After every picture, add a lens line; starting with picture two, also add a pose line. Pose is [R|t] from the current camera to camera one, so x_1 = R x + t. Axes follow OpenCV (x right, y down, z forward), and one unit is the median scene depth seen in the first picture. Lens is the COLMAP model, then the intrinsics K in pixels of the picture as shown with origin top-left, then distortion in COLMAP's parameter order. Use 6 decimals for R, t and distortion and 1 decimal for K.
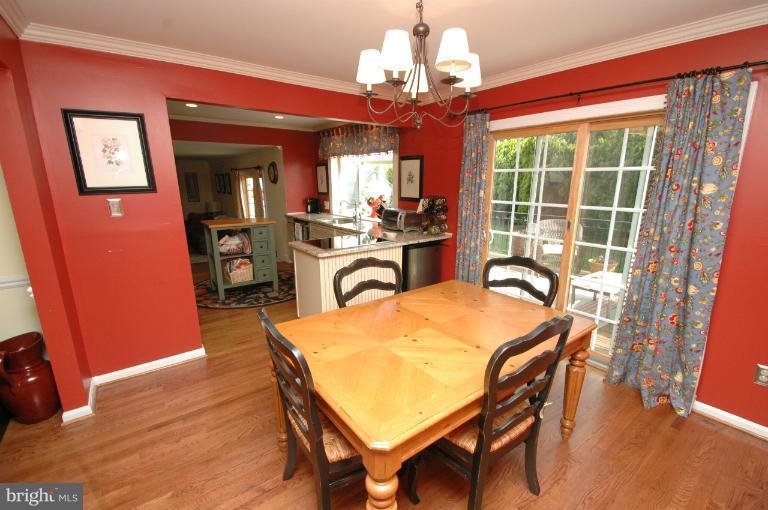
lens RADIAL K [[343.4, 0, 384.8], [0, 343.4, 261.5], [0, 0, 1]] dist [0.008839, -0.011533]
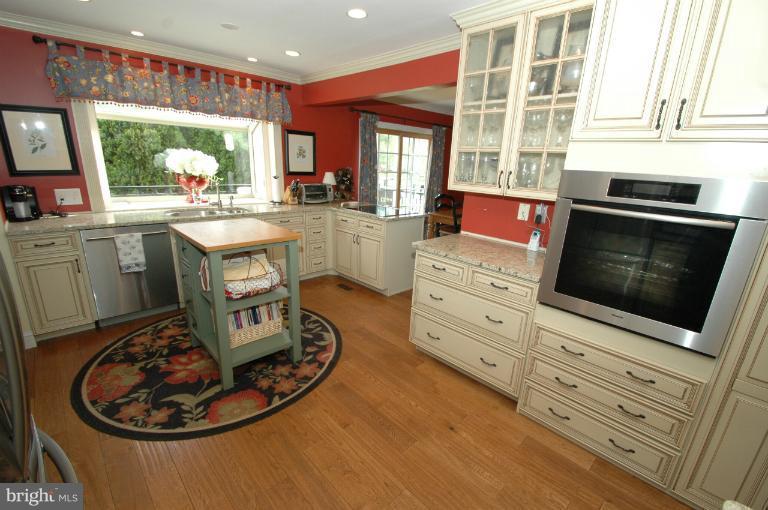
lens RADIAL K [[343.4, 0, 391.8], [0, 343.4, 263.3], [0, 0, 1]] dist [0.008839, -0.011533]
pose [[-0.147234, -0.287677, 0.946343, -1.040914], [0.192644, 0.930107, 0.312713, -0.201415], [-0.970160, 0.228349, -0.081524, 0.886455]]
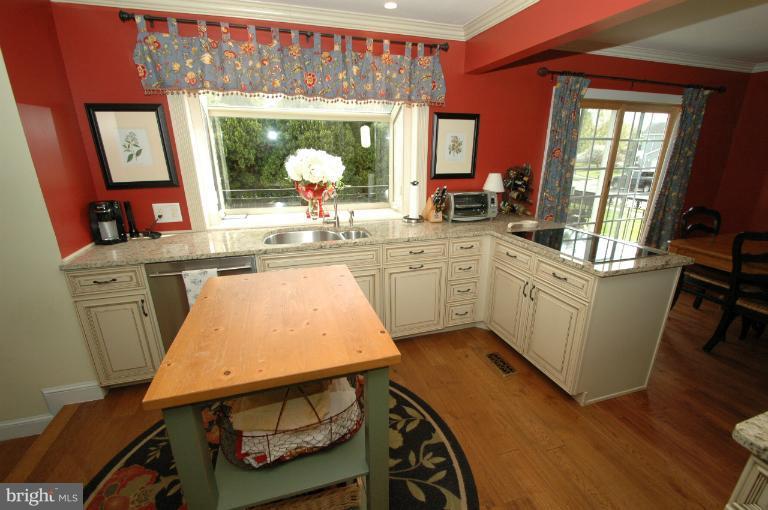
lens RADIAL K [[343.4, 0, 388.7], [0, 343.4, 262.0], [0, 0, 1]] dist [0.008839, -0.011533]
pose [[0.317804, -0.295099, 0.901065, -0.674614], [0.224043, 0.946794, 0.231055, -0.207604], [-0.921306, 0.128447, 0.367010, 0.888702]]
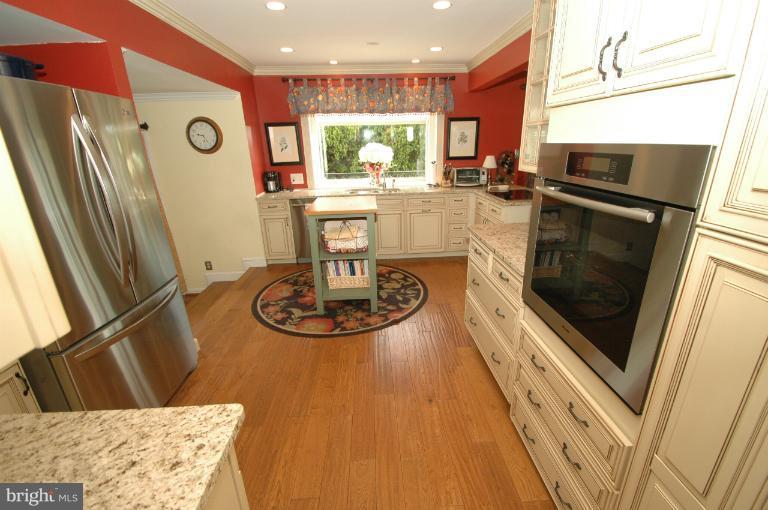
lens RADIAL K [[343.4, 0, 387.3], [0, 343.4, 264.0], [0, 0, 1]] dist [0.008839, -0.011533]
pose [[0.546097, -0.289375, 0.786156, -1.037669], [0.222461, 0.954844, 0.196936, -0.126416], [-0.807644, 0.067343, 0.585812, 0.569073]]
